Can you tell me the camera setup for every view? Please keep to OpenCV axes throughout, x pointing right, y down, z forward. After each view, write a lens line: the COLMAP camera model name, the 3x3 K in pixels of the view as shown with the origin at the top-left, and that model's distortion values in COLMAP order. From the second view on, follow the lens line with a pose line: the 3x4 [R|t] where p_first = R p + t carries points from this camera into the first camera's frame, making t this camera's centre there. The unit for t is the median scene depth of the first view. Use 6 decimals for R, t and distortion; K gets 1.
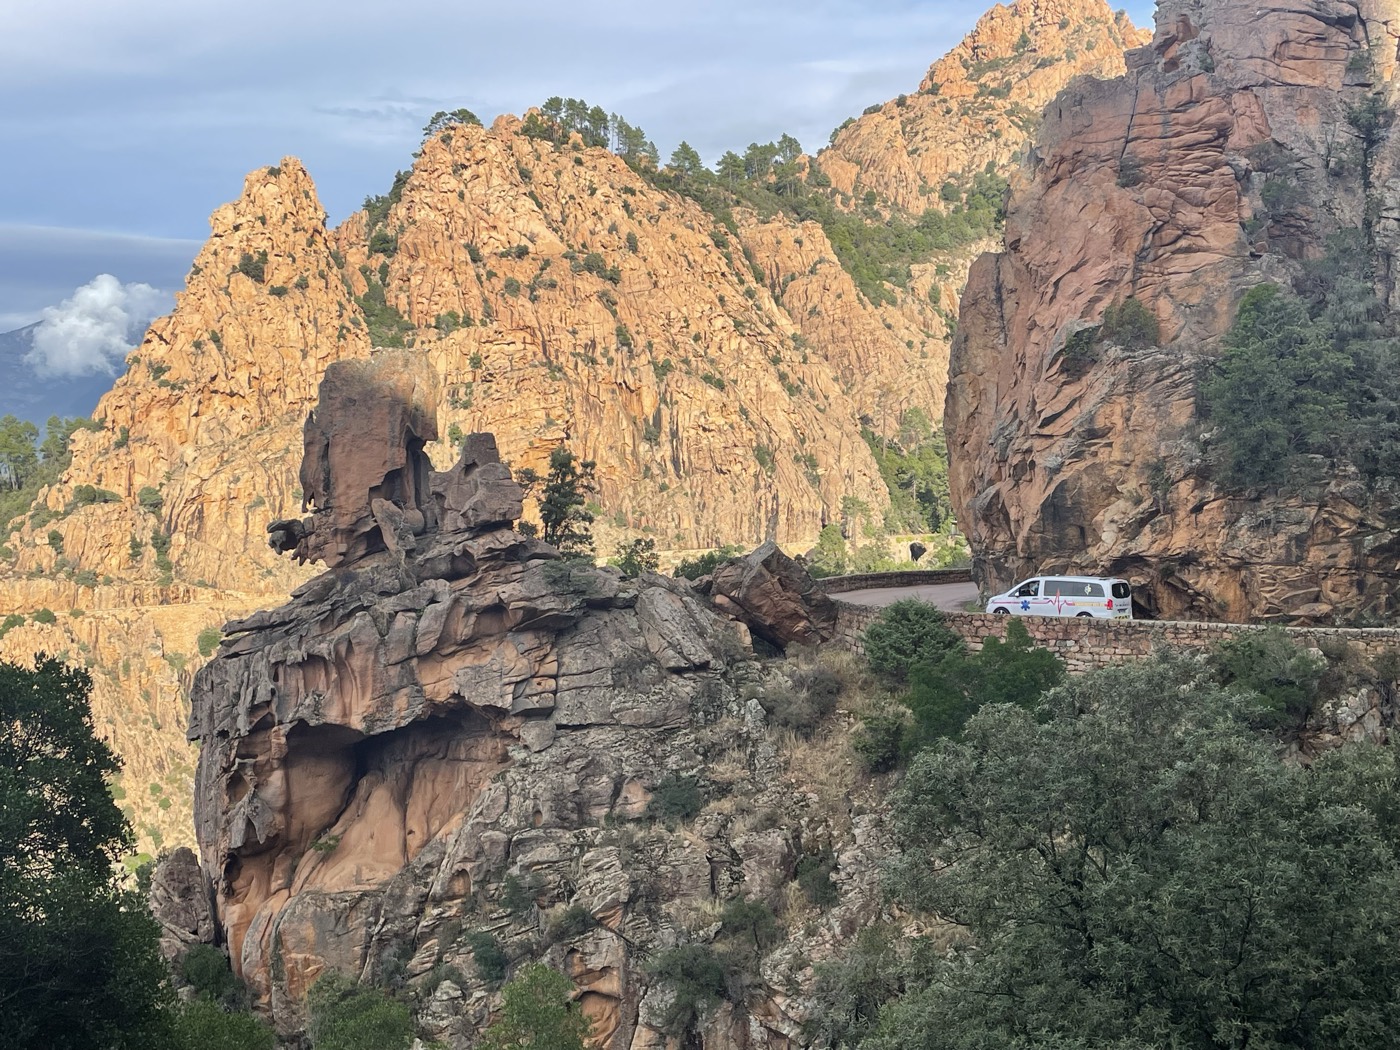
lens RADIAL K [[1612.0, 0, 713.5], [0, 1612.0, 518.7], [0, 0, 1]] dist [0.091448, -0.046707]
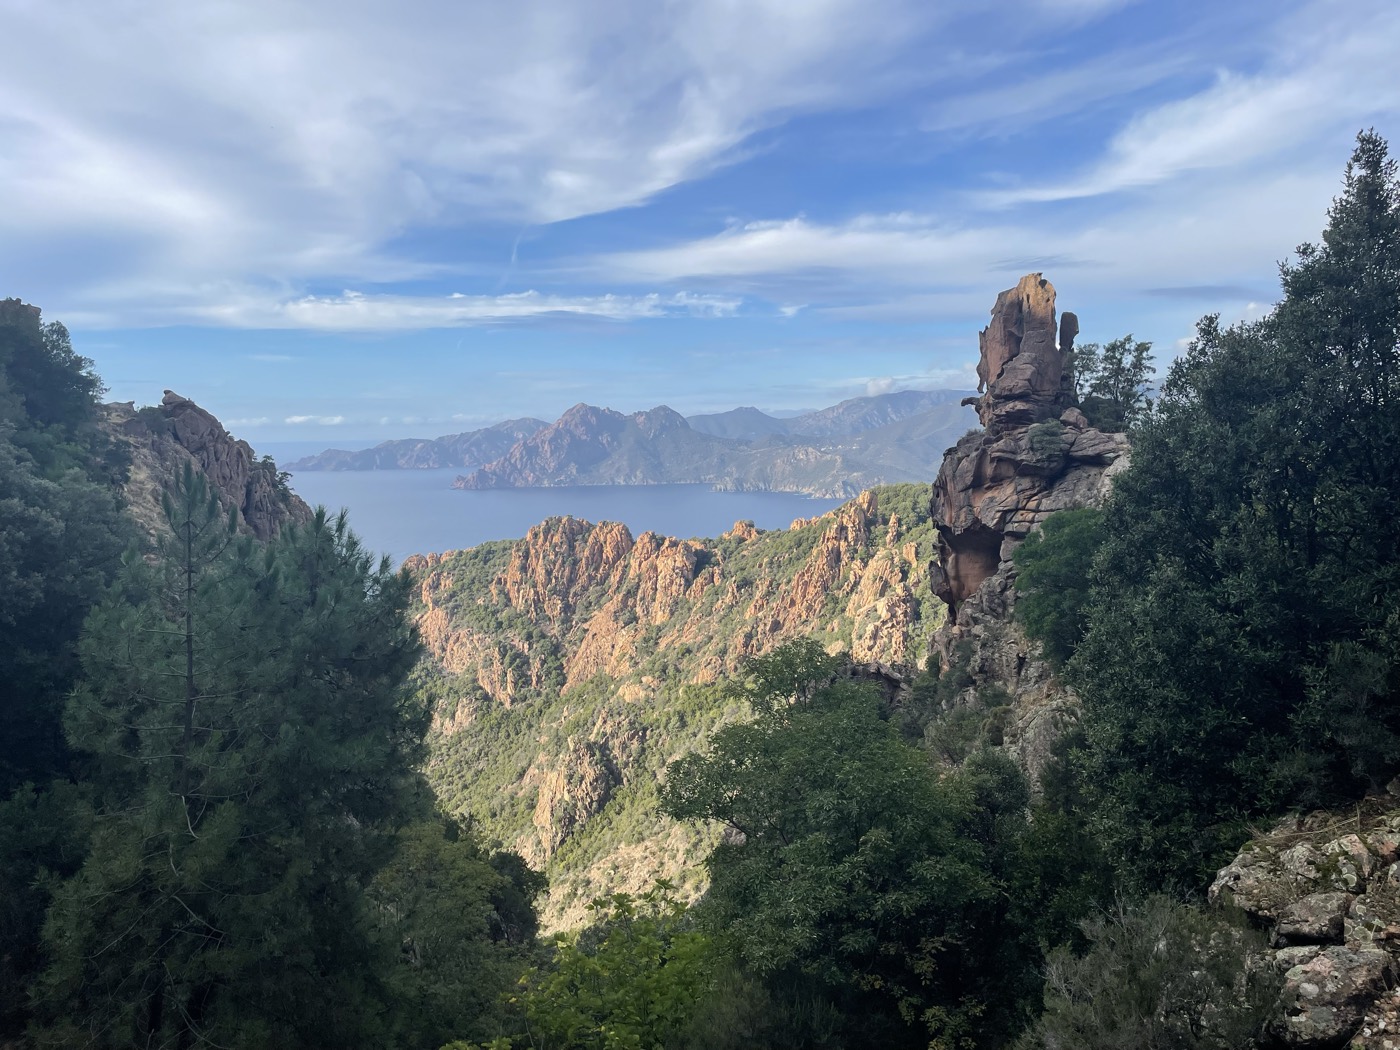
lens RADIAL K [[1055.1, 0, 700.0], [0, 1055.1, 525.0], [0, 0, 1]] dist [0.052914, -0.001263]
pose [[0.143475, 0.096966, -0.984892, 0.112862], [-0.018981, 0.995275, 0.095223, 0.004615], [0.989472, 0.005032, 0.144638, 0.090895]]
